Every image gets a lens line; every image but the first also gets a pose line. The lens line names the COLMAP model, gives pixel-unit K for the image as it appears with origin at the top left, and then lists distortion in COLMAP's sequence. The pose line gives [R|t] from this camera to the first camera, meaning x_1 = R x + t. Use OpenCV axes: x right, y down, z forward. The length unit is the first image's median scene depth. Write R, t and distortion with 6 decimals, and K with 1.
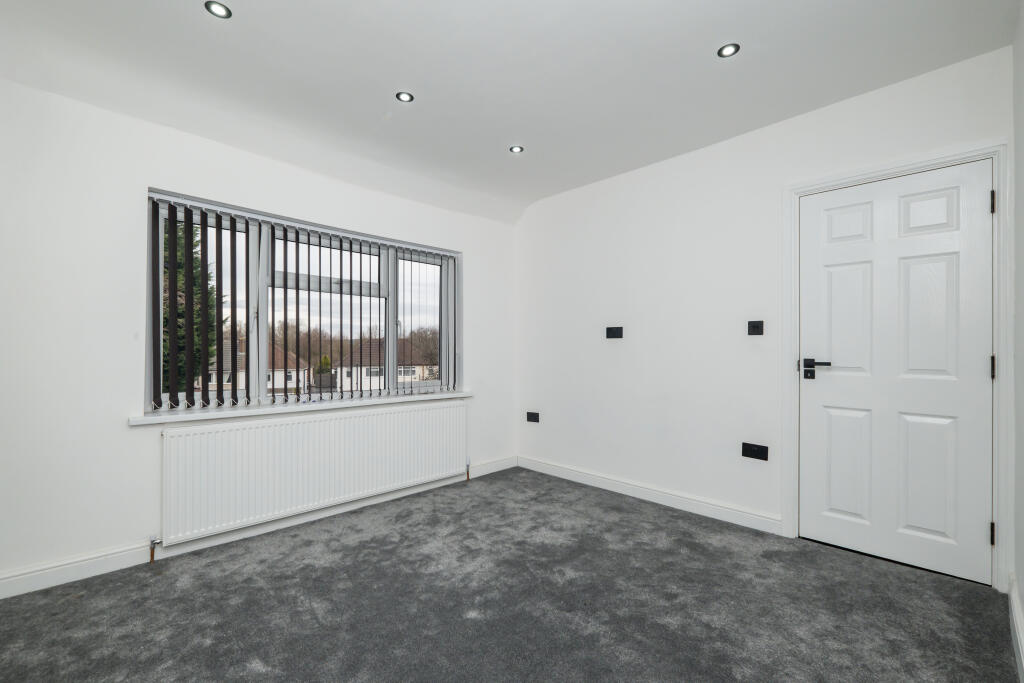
lens RADIAL K [[452.2, 0, 507.5], [0, 452.2, 352.3], [0, 0, 1]] dist [-0.000252, -0.000113]
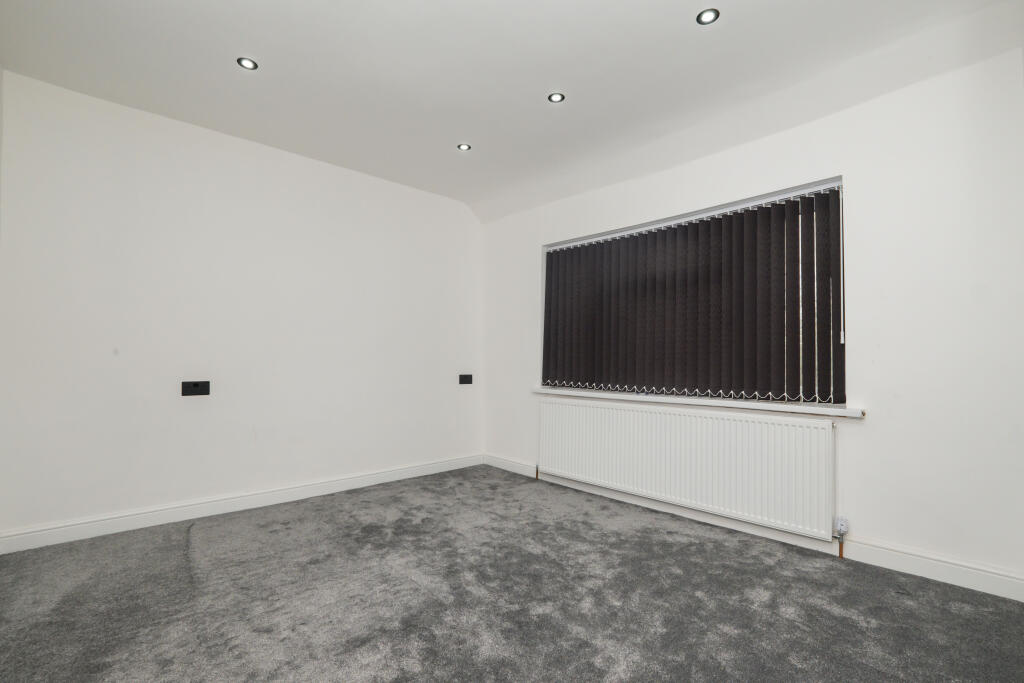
lens RADIAL K [[452.2, 0, 507.5], [0, 452.2, 352.3], [0, 0, 1]] dist [-0.000252, -0.000113]
pose [[0.017156, 0.000433, -0.999853, 0.629273], [0.000699, 1.000000, 0.000446, 0.006443], [0.999853, -0.000707, 0.017155, 0.652345]]
